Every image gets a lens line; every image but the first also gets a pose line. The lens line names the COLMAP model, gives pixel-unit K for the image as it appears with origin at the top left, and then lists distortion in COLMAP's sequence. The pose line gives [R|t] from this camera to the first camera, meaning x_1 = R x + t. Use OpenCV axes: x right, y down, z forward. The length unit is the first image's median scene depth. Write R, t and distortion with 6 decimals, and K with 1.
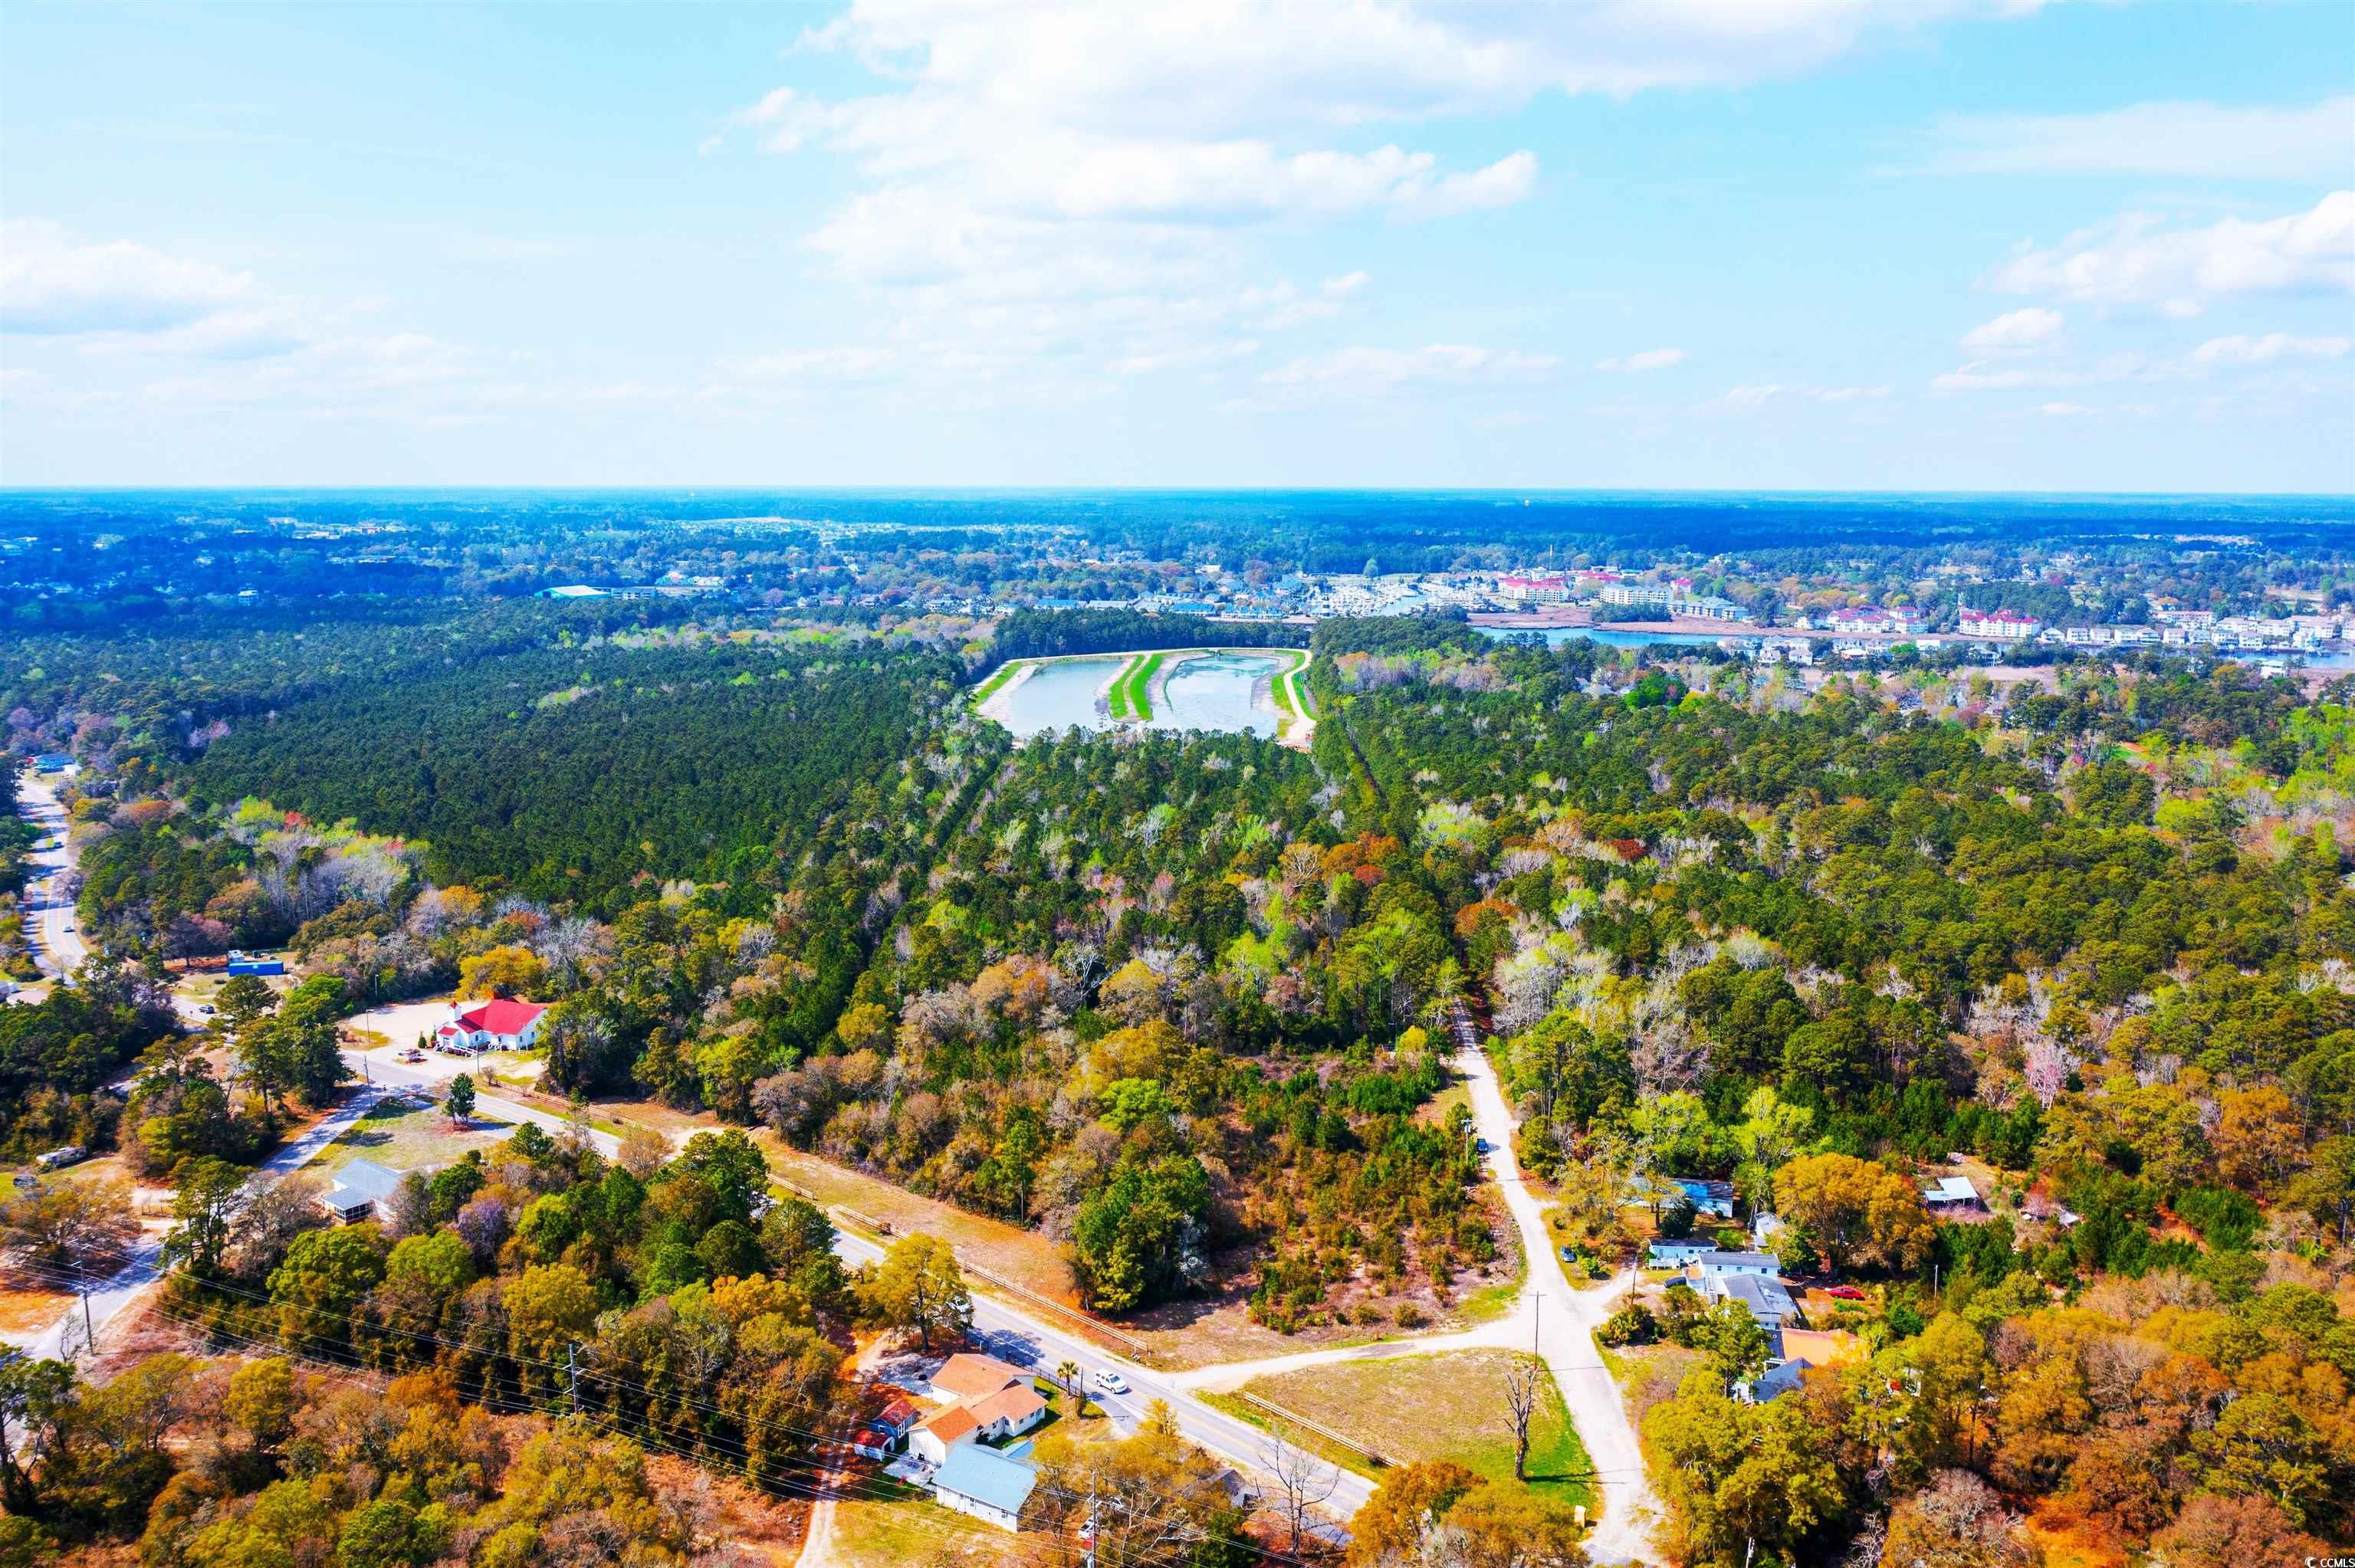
lens RADIAL K [[1913.6, 0, 1179.6], [0, 1913.6, 783.0], [0, 0, 1]] dist [-0.006882, -0.001466]
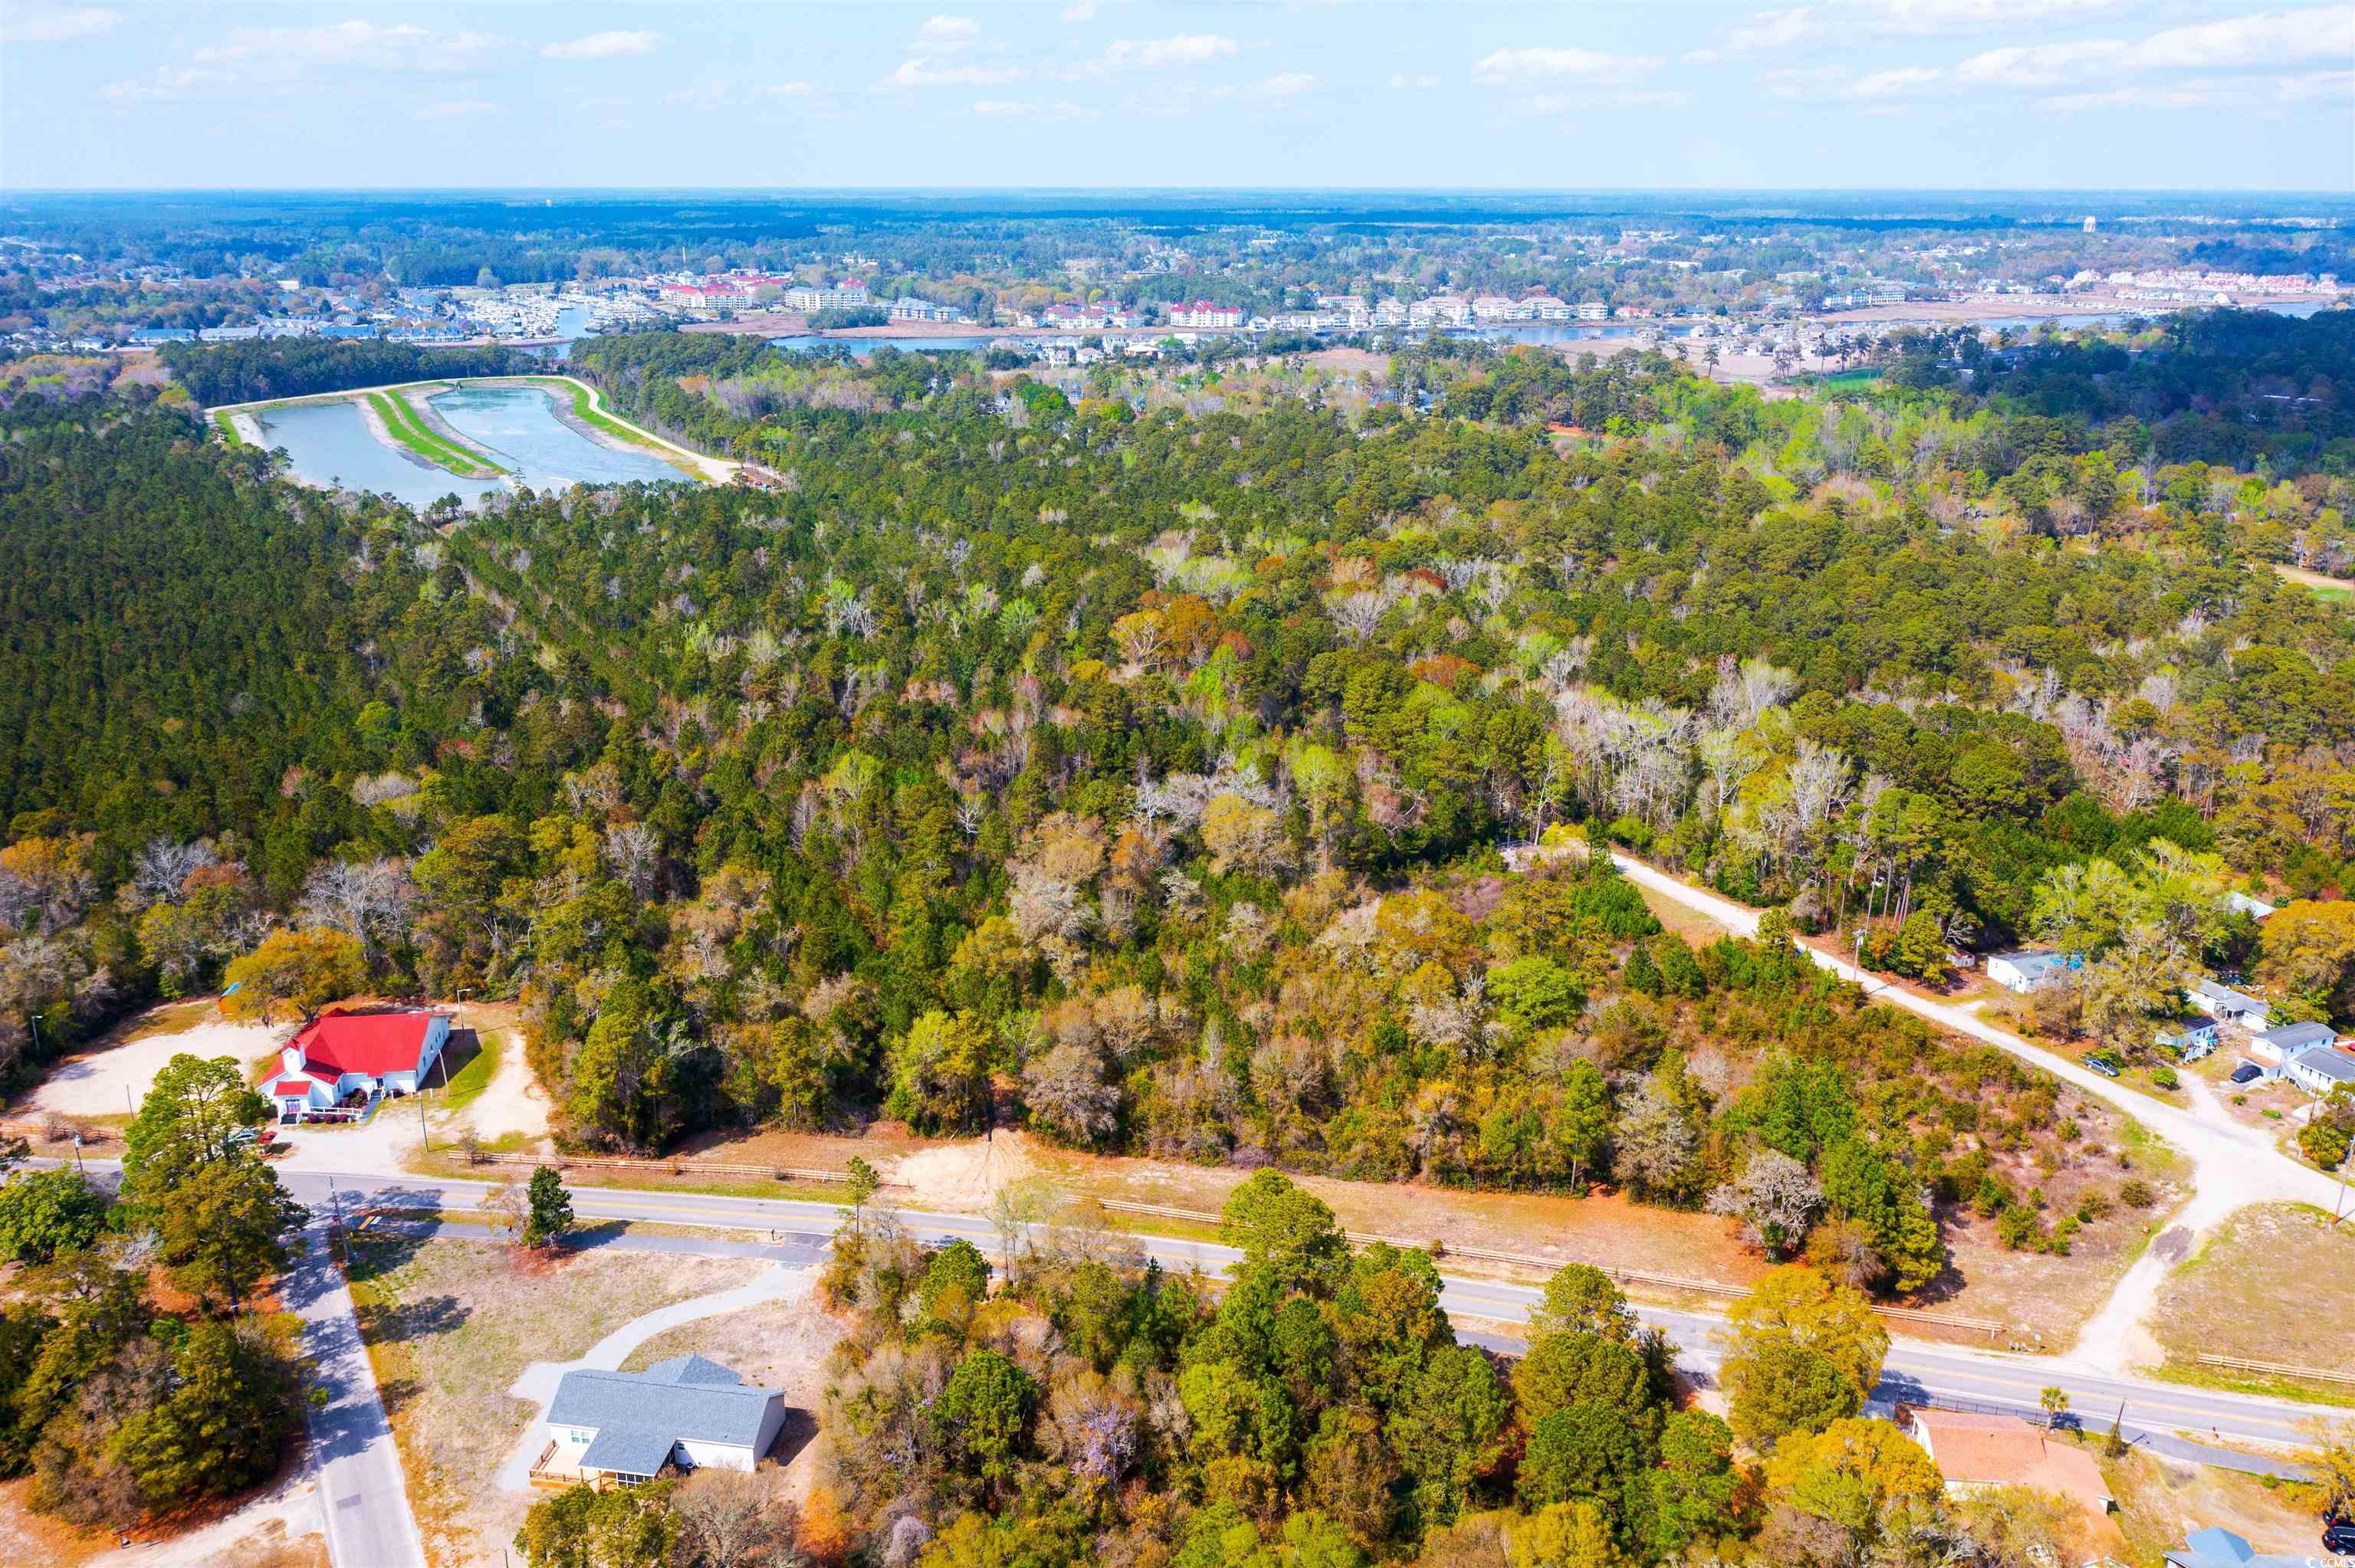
lens RADIAL K [[1913.6, 0, 1175.3], [0, 1913.6, 785.1], [0, 0, 1]] dist [-0.006882, -0.001466]
pose [[0.870548, -0.152873, 0.467735, -0.088725], [0.081010, 0.982074, 0.170203, -0.009643], [-0.485369, -0.110278, 0.867327, 0.076414]]
